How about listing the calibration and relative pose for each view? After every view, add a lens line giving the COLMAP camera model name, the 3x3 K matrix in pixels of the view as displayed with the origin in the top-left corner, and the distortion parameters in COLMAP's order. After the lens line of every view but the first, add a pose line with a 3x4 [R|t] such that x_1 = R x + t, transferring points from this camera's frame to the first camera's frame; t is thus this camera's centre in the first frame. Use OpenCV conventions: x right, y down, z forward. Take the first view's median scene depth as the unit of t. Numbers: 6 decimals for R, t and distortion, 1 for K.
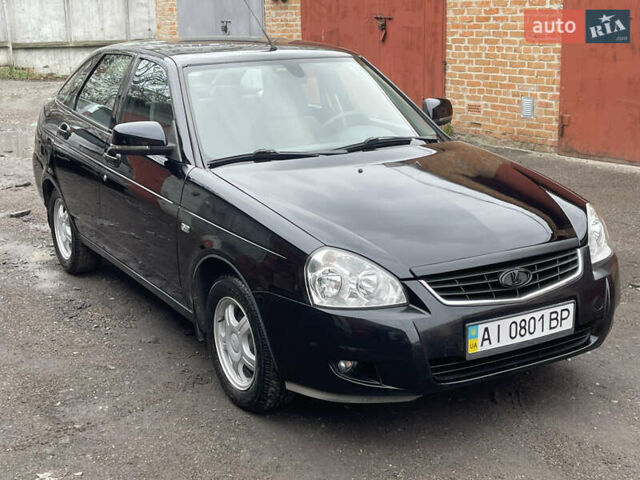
lens RADIAL K [[945.1, 0, 316.7], [0, 945.1, 240.4], [0, 0, 1]] dist [0.065836, 0.000000]
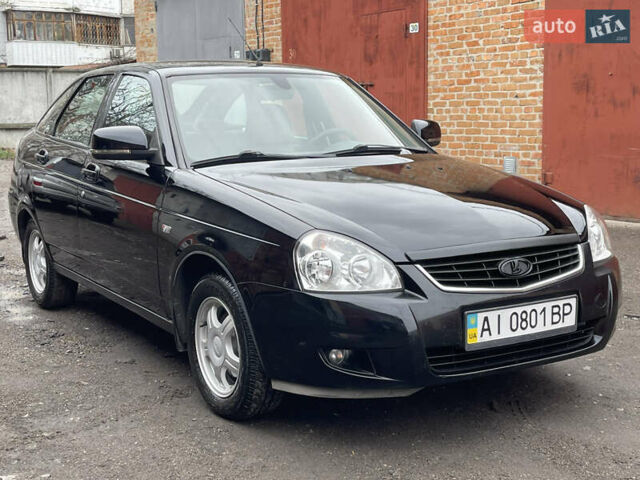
lens RADIAL K [[945.1, 0, 315.0], [0, 945.1, 240.2], [0, 0, 1]] dist [0.065836, 0.000000]
pose [[0.999764, 0.004512, 0.021237, -0.010460], [-0.002312, 0.994731, -0.102491, 0.103795], [-0.021588, 0.102418, 0.994507, 0.053820]]
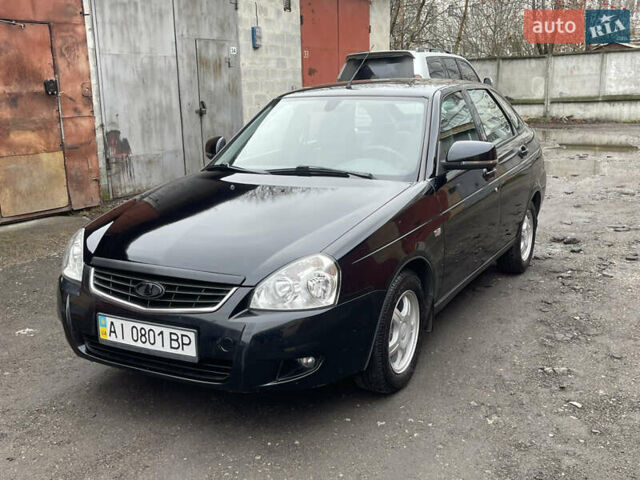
lens RADIAL K [[719.6, 0, 322.5], [0, 719.6, 241.1], [0, 0, 1]] dist [0.049738, 0.000000]
pose [[0.517040, 0.195595, -0.833314, 0.947416], [-0.197195, 0.974573, 0.106399, -0.137573], [0.832937, 0.109313, 0.542463, 0.663299]]
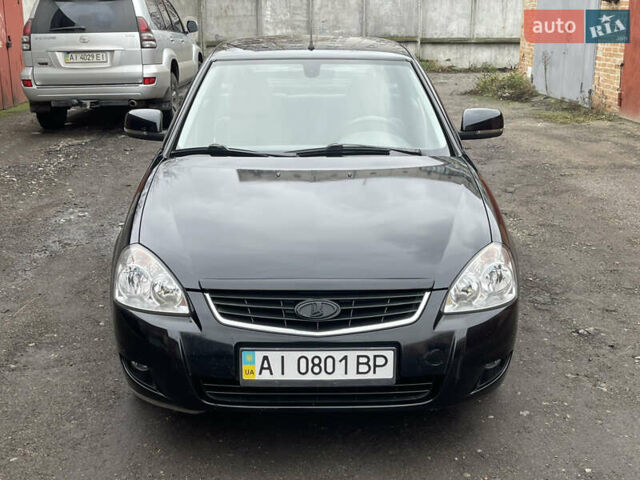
lens RADIAL K [[849.3, 0, 316.3], [0, 849.3, 242.9], [0, 0, 1]] dist [0.058770, 0.000000]
pose [[0.869581, 0.150503, -0.470295, 0.550049], [-0.136880, 0.988565, 0.063265, -0.071572], [0.474439, 0.009360, 0.880238, 0.261980]]
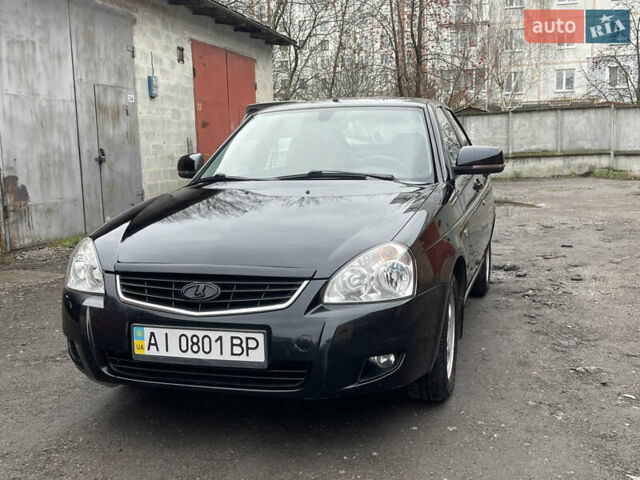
lens RADIAL K [[719.6, 0, 320.5], [0, 719.6, 241.5], [0, 0, 1]] dist [0.049738, 0.000000]
pose [[0.677049, 0.098373, -0.729334, 0.779596], [-0.168063, 0.985506, -0.023089, -0.014051], [0.716492, 0.138206, 0.683768, 0.541525]]
